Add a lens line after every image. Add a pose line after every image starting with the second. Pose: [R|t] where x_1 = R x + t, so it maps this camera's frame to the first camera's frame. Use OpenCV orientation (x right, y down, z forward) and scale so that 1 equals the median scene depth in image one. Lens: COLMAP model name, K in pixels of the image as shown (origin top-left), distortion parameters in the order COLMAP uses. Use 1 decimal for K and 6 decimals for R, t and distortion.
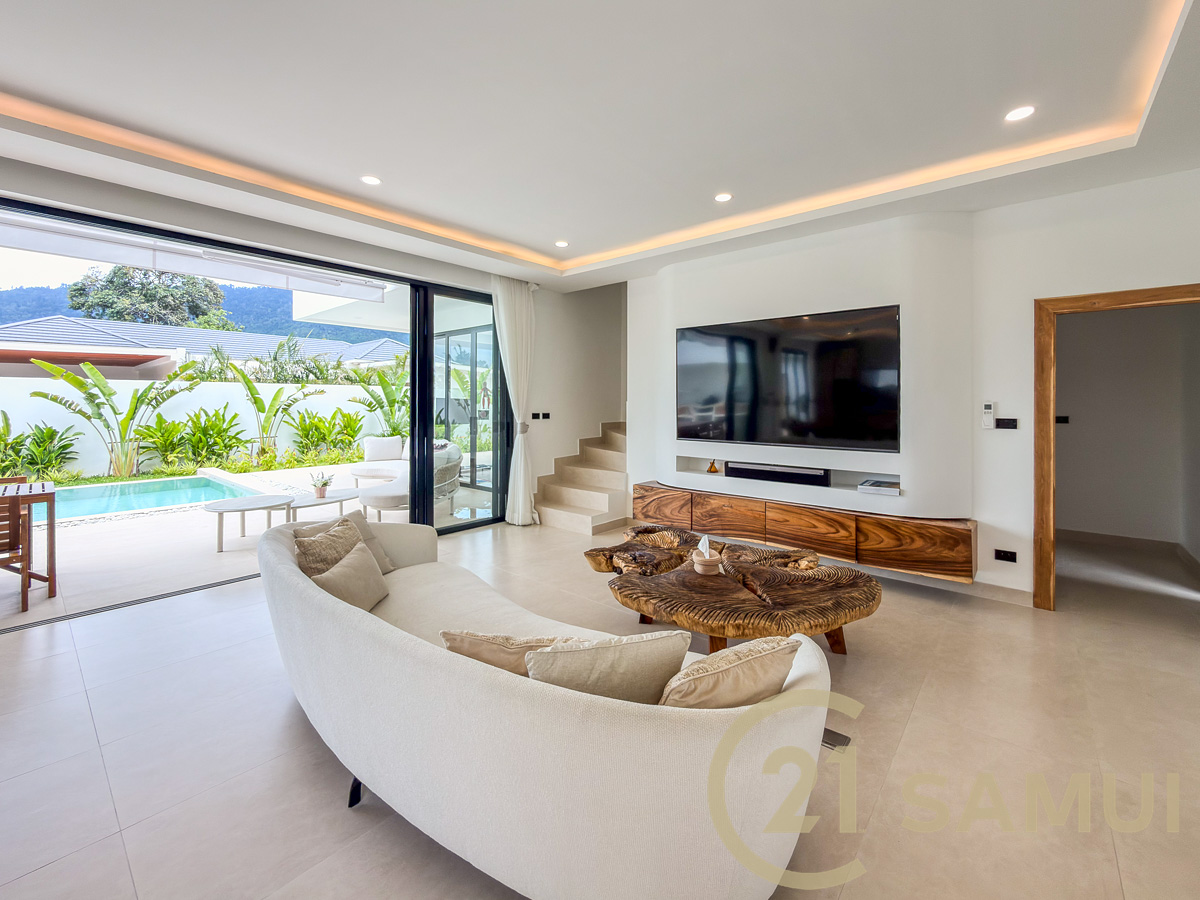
lens RADIAL K [[492.3, 0, 621.6], [0, 492.3, 390.1], [0, 0, 1]] dist [0.000131, 0.000104]
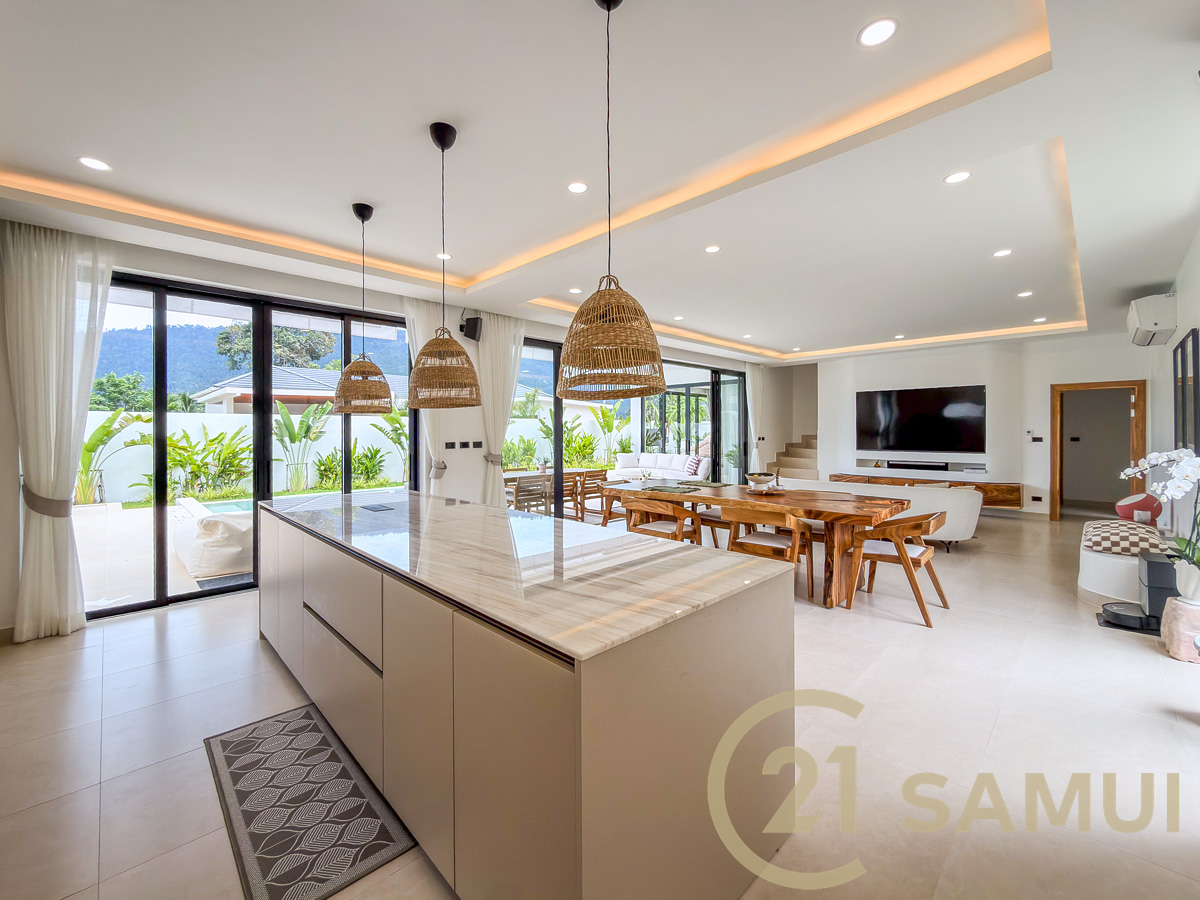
lens RADIAL K [[492.3, 0, 605.2], [0, 492.3, 422.3], [0, 0, 1]] dist [0.000131, 0.000104]
pose [[0.995123, -0.008097, -0.098309, -0.854544], [0.009154, 0.999905, 0.010305, -0.046158], [0.098216, -0.011154, 0.995103, -1.273816]]
